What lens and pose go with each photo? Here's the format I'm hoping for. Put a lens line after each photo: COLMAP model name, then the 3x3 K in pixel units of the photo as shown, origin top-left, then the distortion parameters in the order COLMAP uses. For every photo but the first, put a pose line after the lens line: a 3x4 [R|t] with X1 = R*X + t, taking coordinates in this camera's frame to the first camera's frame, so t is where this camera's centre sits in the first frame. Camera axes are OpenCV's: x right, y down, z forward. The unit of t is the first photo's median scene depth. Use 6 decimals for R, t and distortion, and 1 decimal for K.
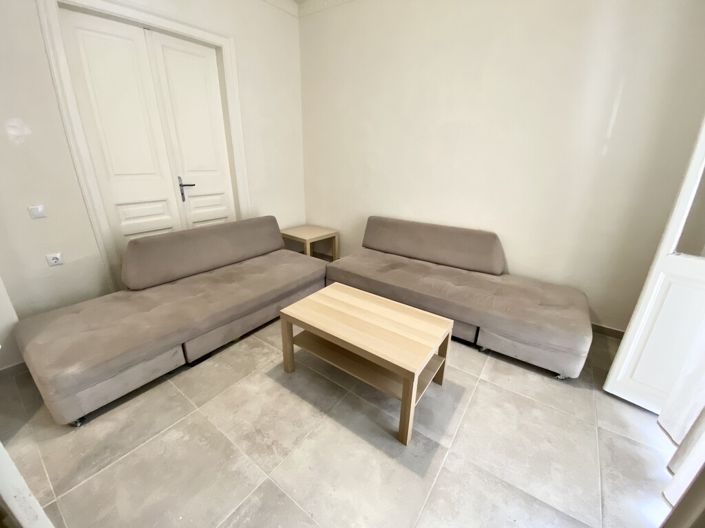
lens RADIAL K [[282.8, 0, 357.6], [0, 282.8, 261.3], [0, 0, 1]] dist [-0.009910, -0.007396]
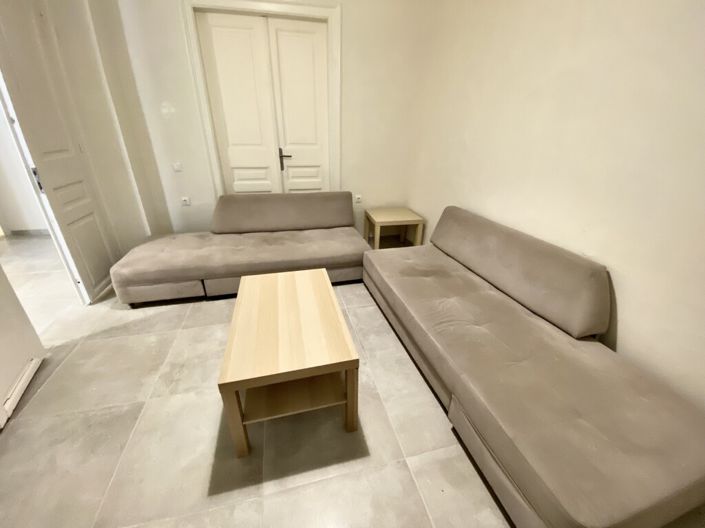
lens RADIAL K [[282.8, 0, 362.4], [0, 282.8, 265.3], [0, 0, 1]] dist [-0.009910, -0.007396]
pose [[0.772518, 0.262876, -0.578024, 0.567710], [-0.220629, 0.964690, 0.143860, -0.098508], [0.595432, 0.016395, 0.803239, 0.352495]]
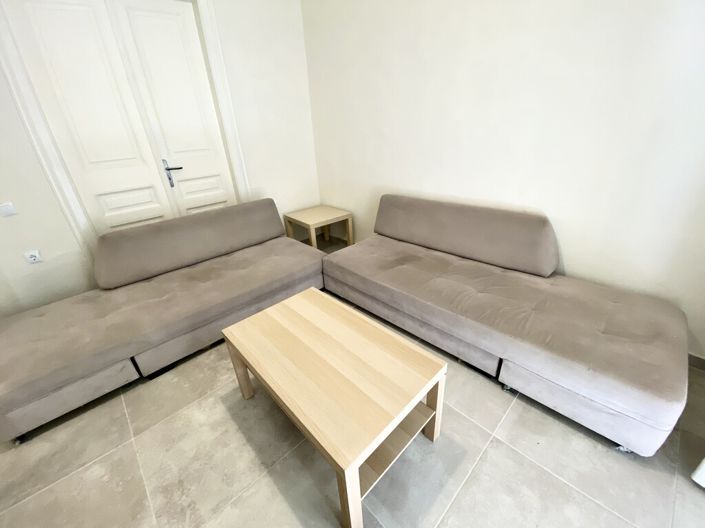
lens RADIAL K [[282.8, 0, 358.5], [0, 282.8, 262.5], [0, 0, 1]] dist [-0.009910, -0.007396]
pose [[0.980552, 0.015273, -0.195662, 0.213678], [0.005336, 0.994524, 0.104373, -0.080547], [0.196185, -0.103387, 0.975101, 0.270640]]
